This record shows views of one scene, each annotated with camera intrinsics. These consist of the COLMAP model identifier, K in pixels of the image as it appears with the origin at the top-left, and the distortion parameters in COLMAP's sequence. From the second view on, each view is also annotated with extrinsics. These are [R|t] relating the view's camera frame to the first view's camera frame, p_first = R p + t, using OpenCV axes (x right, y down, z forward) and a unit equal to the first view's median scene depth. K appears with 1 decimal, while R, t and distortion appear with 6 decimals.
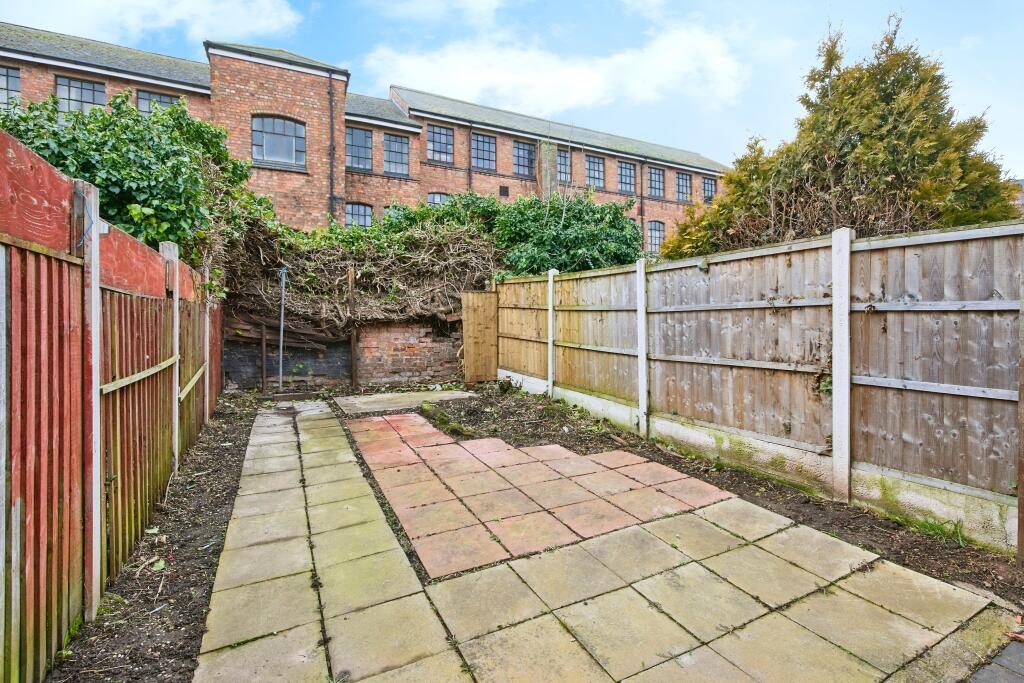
lens RADIAL K [[473.4, 0, 512.3], [0, 473.4, 327.8], [0, 0, 1]] dist [-0.000487, 0.000050]
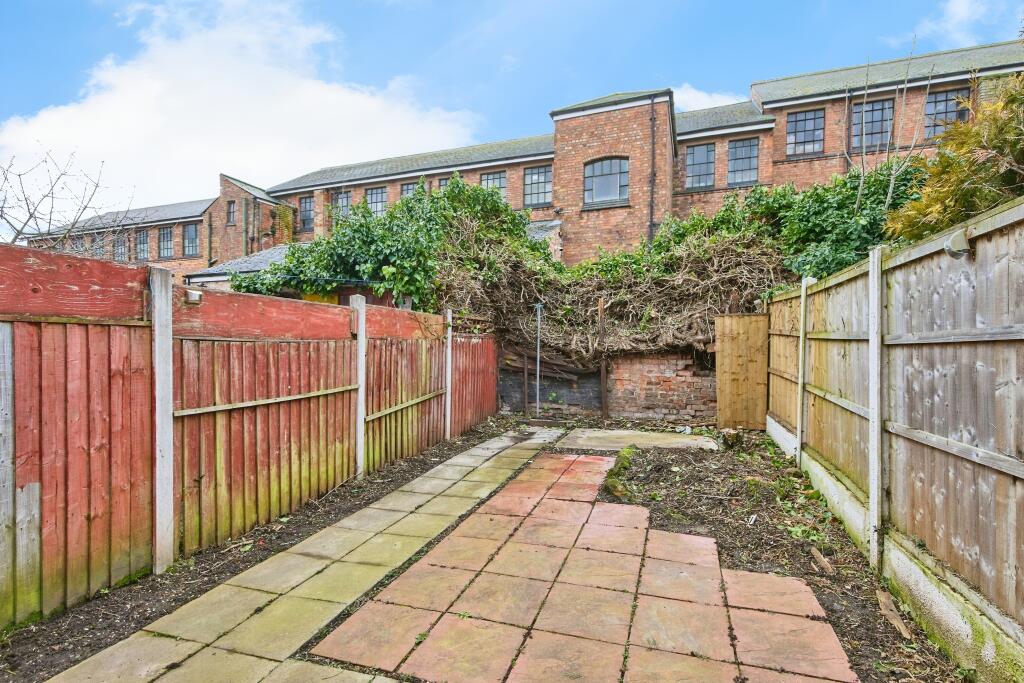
lens RADIAL K [[466.2, 0, 514.1], [0, 466.2, 363.0], [0, 0, 1]] dist [0.001222, 0.000226]
pose [[0.710119, 0.018042, -0.703851, 0.214957], [-0.002709, 0.999734, 0.022893, -0.013611], [0.704076, -0.014350, 0.709979, 0.192104]]
